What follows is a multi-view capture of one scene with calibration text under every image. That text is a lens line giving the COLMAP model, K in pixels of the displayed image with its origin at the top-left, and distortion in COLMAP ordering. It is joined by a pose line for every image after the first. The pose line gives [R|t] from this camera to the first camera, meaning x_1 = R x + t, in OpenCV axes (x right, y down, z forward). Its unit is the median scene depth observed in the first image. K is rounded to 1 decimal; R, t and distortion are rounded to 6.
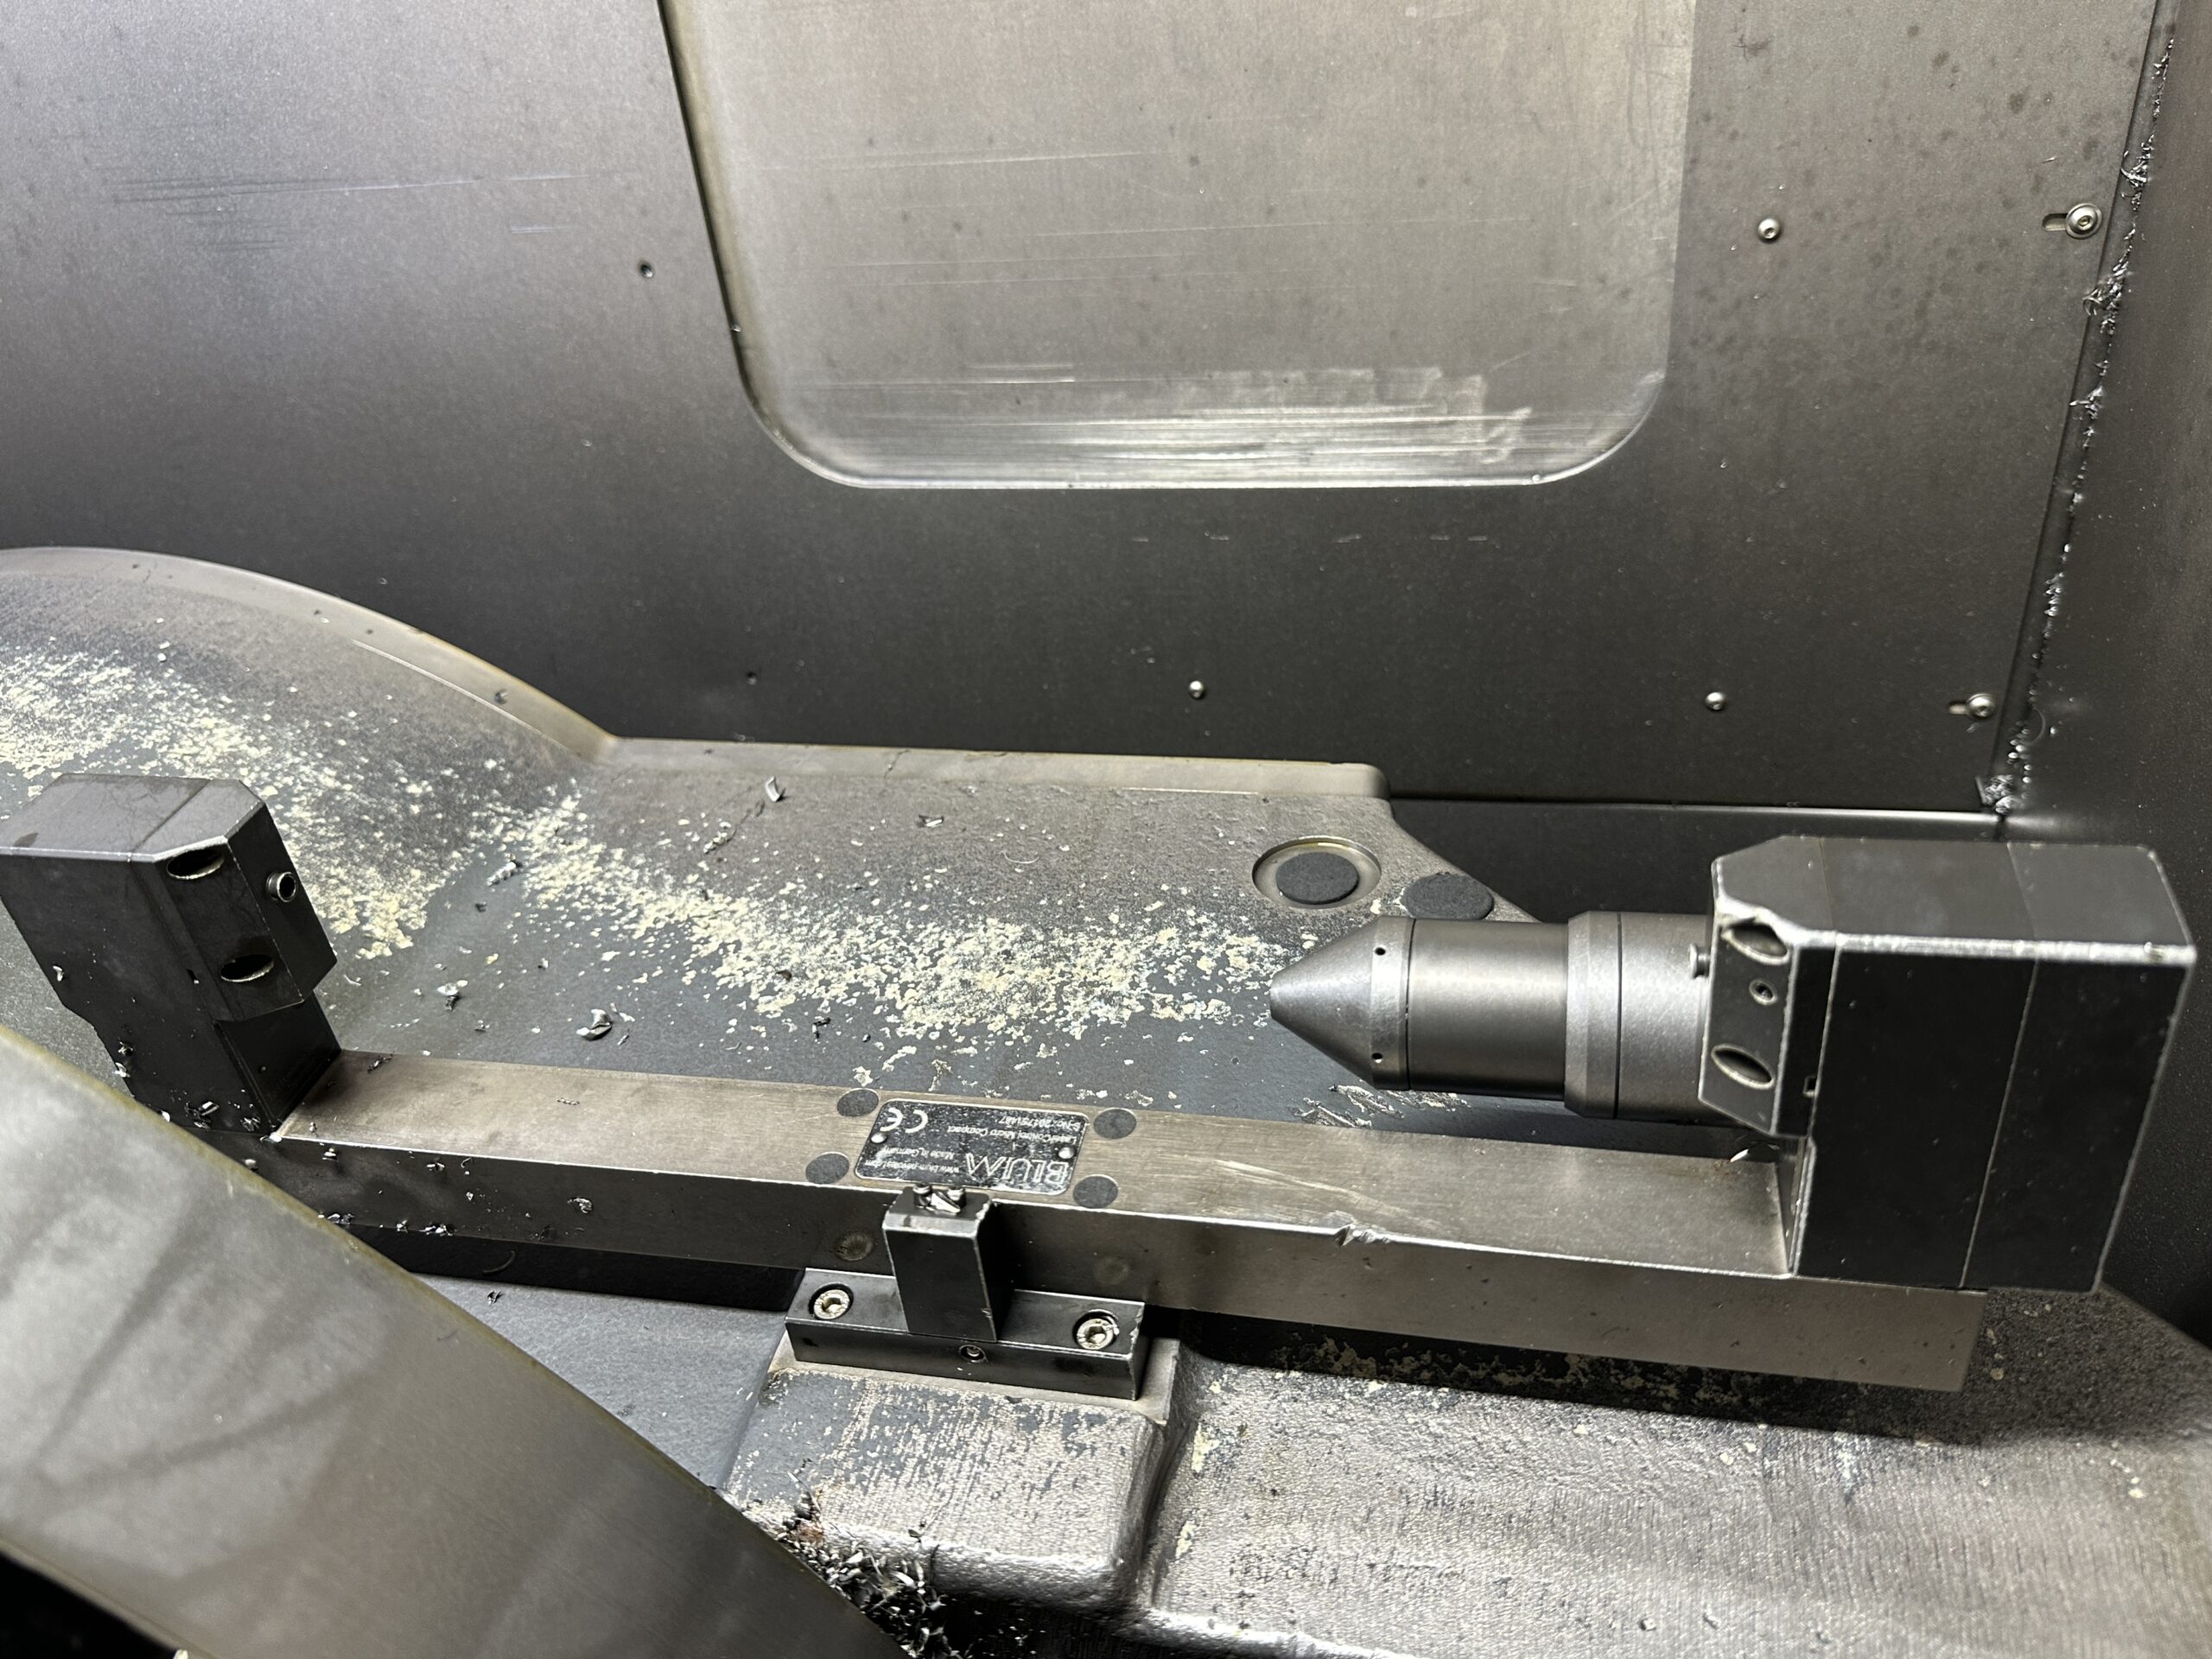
lens RADIAL K [[1693.4, 0, 1116.0], [0, 1693.4, 831.4], [0, 0, 1]] dist [-0.004537, -0.006801]
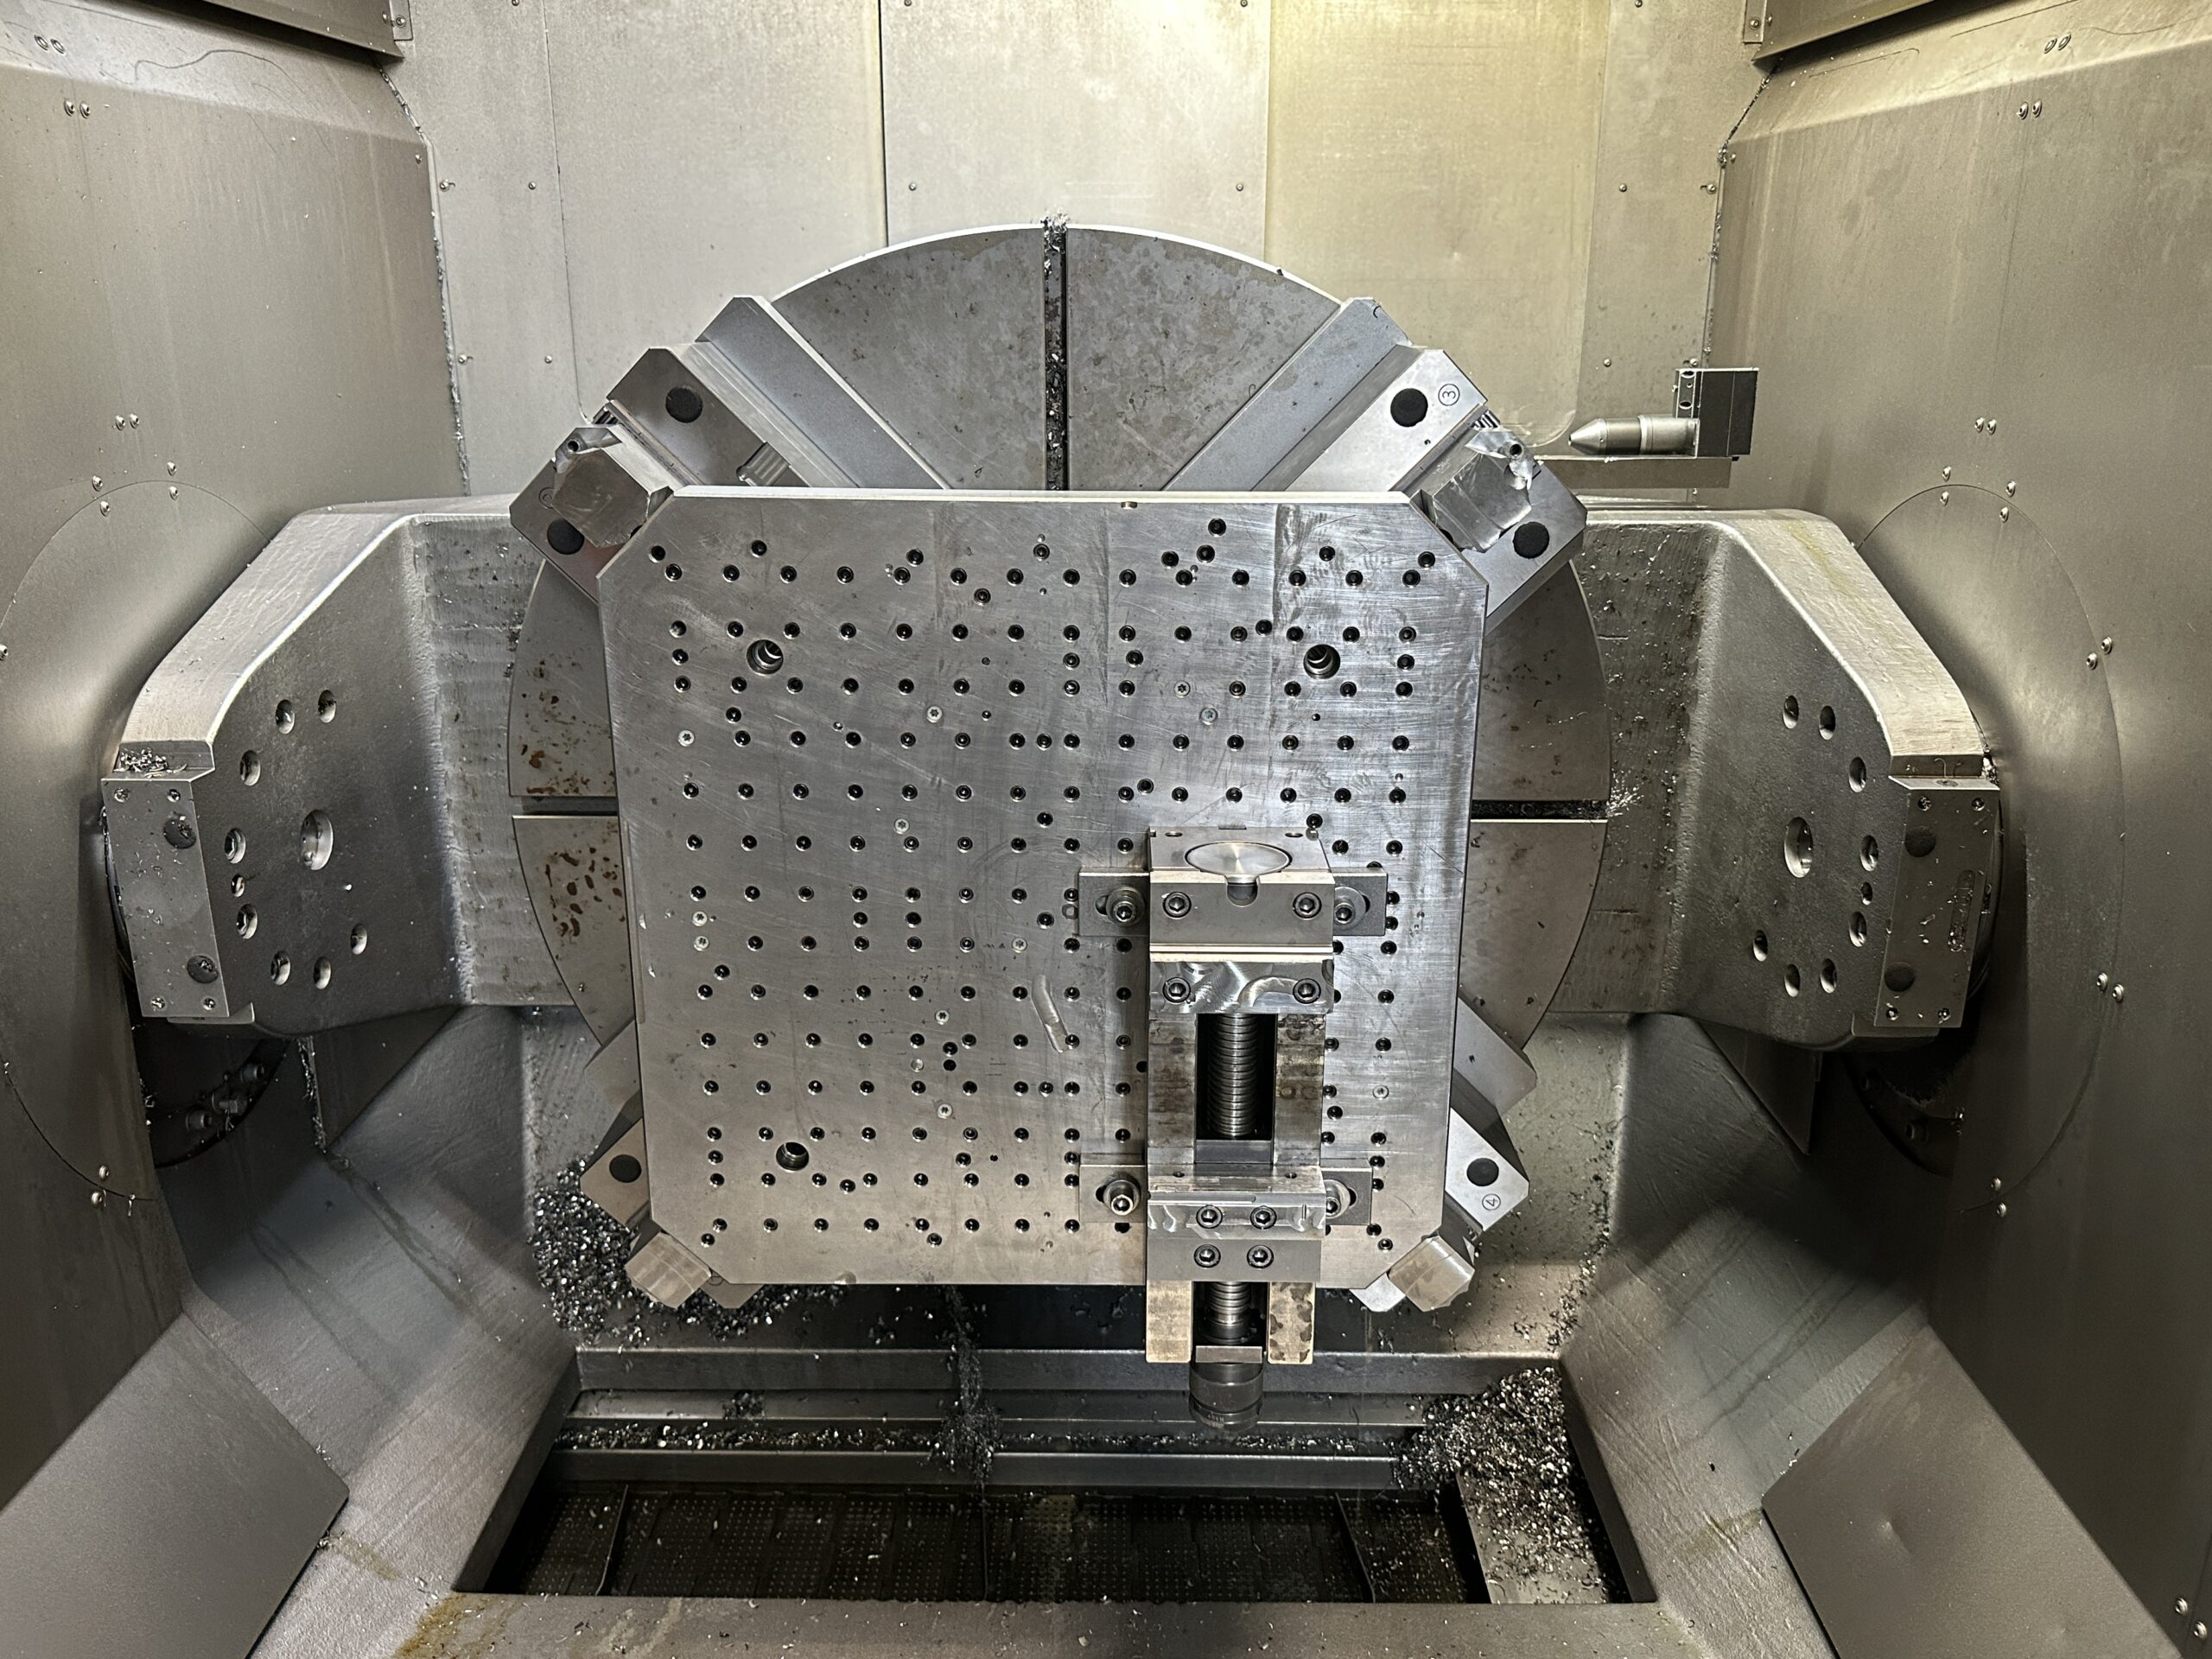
lens RADIAL K [[1693.4, 0, 1103.9], [0, 1693.4, 824.6], [0, 0, 1]] dist [-0.004537, -0.006801]
pose [[0.974126, 0.031720, 0.223769, -1.278892], [0.035444, 0.956408, -0.289874, 1.424723], [-0.223210, 0.290305, 0.930538, -1.591981]]
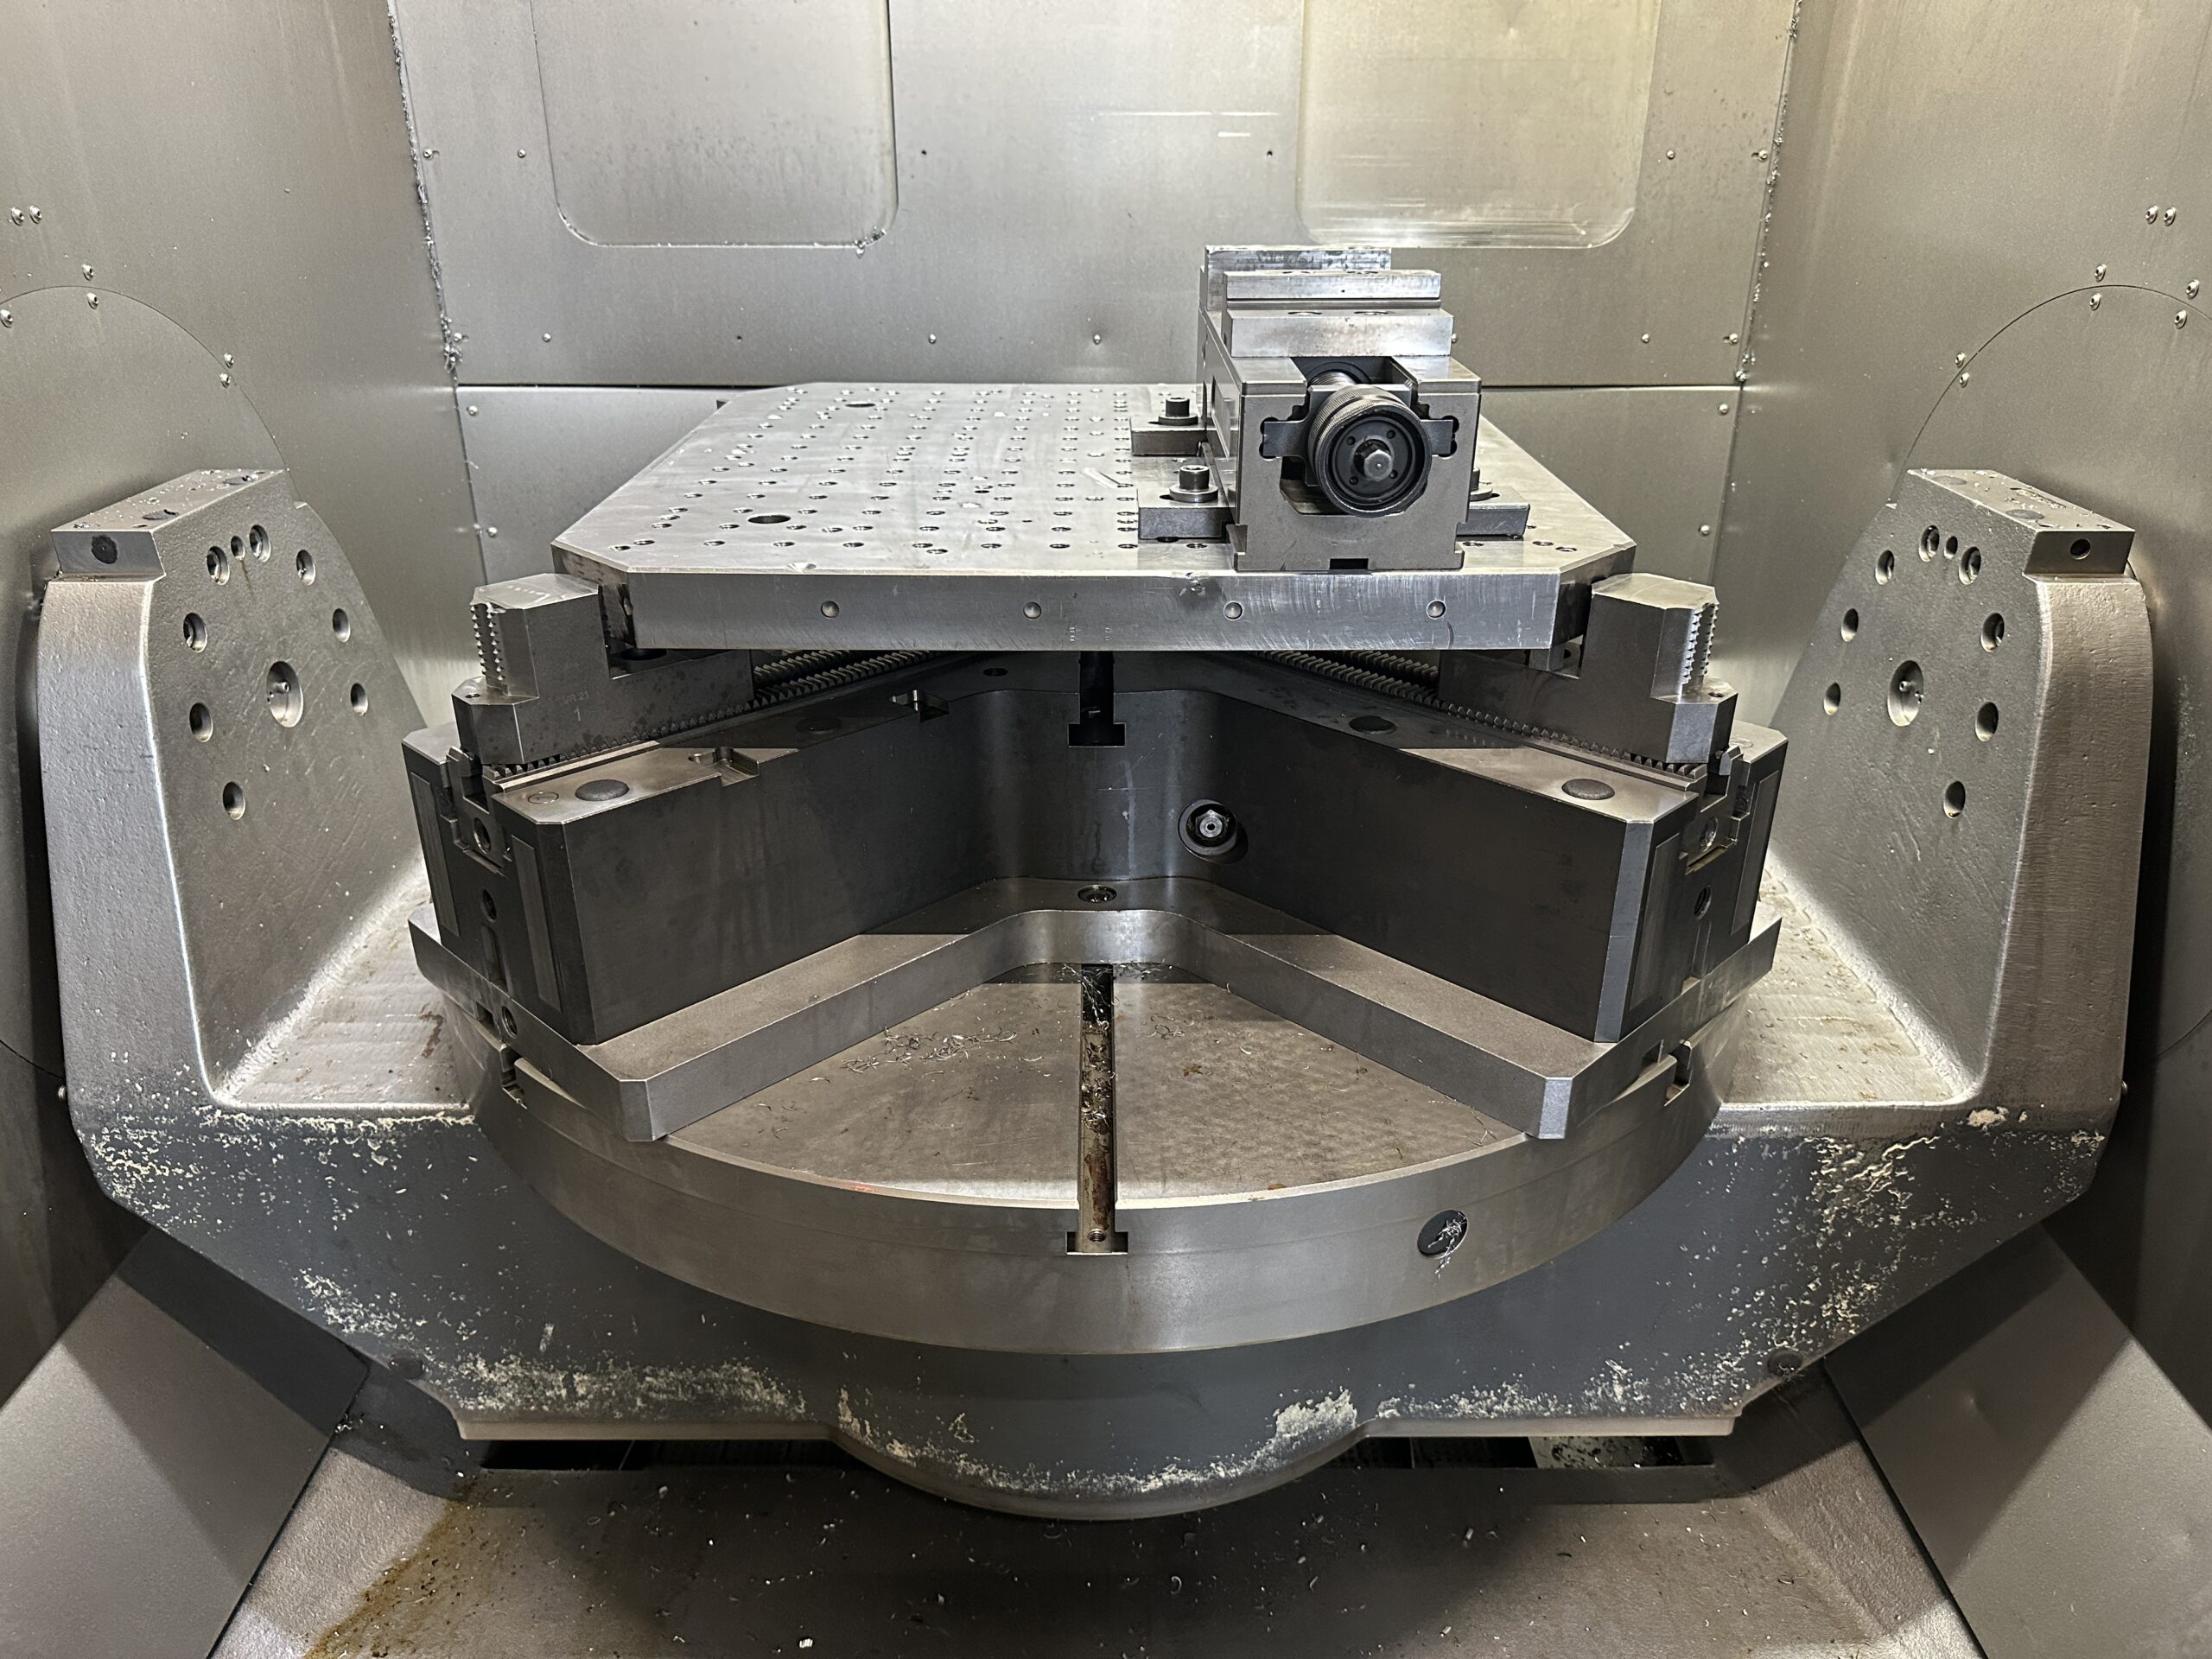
lens RADIAL K [[1584.4, 0, 1104.0], [0, 1584.4, 833.2], [0, 0, 1]] dist [-0.021317, 0.002298]
pose [[0.971325, -0.003397, 0.237732, -1.285329], [0.044391, 0.984907, -0.167298, 1.277660], [-0.233576, 0.173054, 0.956815, -1.270274]]
